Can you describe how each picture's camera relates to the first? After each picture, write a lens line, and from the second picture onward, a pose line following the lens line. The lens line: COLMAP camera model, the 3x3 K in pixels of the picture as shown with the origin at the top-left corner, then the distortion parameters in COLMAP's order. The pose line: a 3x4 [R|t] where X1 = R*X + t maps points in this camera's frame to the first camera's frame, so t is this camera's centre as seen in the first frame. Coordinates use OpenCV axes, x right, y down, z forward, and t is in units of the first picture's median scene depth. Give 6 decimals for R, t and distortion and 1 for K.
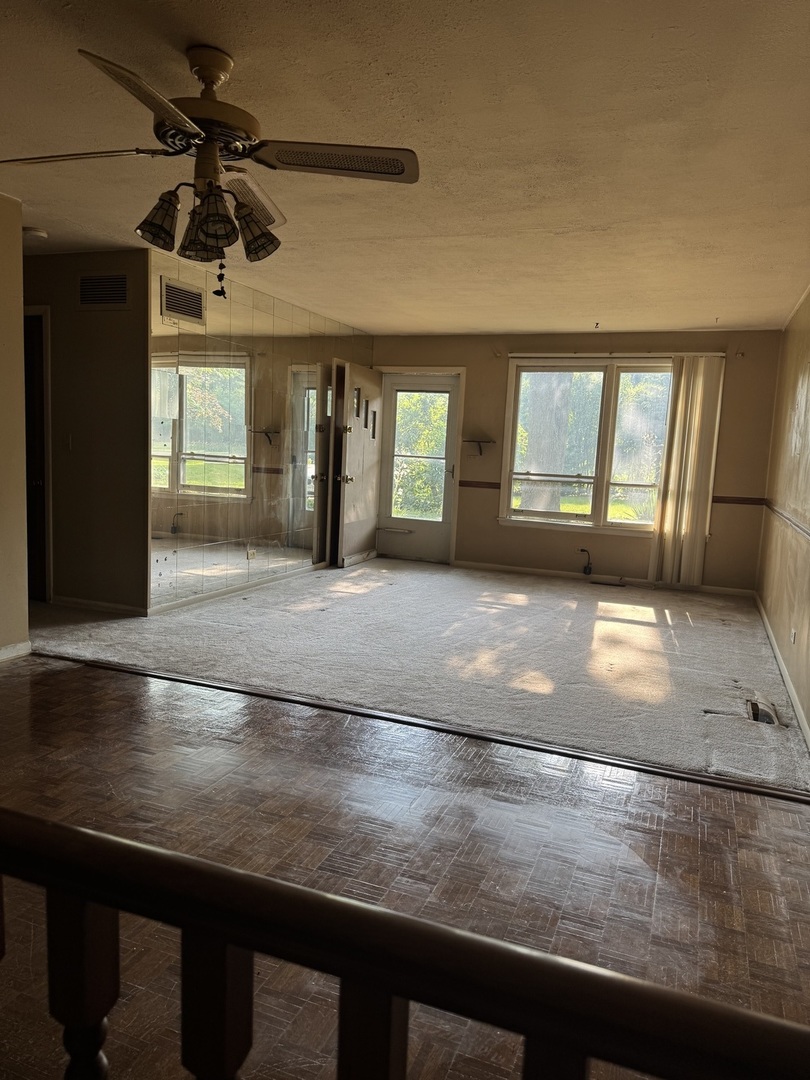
lens RADIAL K [[758.7, 0, 401.3], [0, 758.7, 535.4], [0, 0, 1]] dist [0.074085, -0.096083]
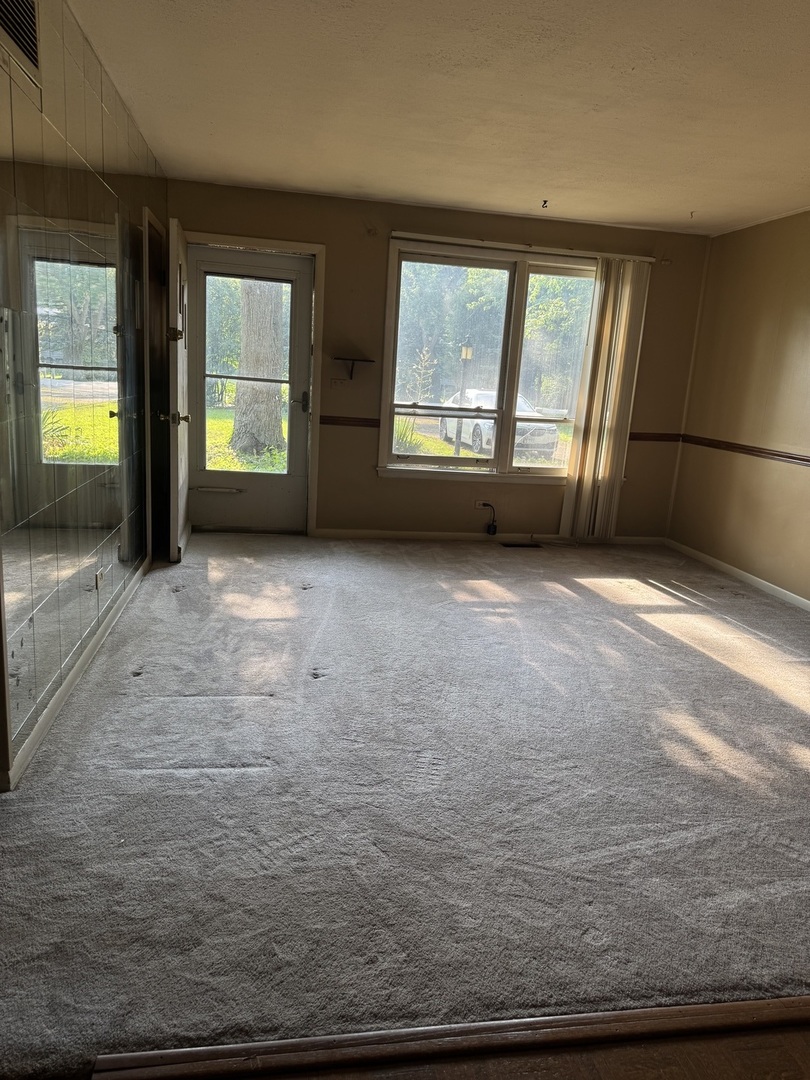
lens RADIAL K [[758.7, 0, 410.8], [0, 758.7, 547.9], [0, 0, 1]] dist [0.074085, -0.096083]
pose [[0.850449, -0.106265, 0.515212, -0.238134], [0.034962, 0.988637, 0.146201, -0.053929], [-0.524894, -0.106324, 0.844501, 0.368851]]
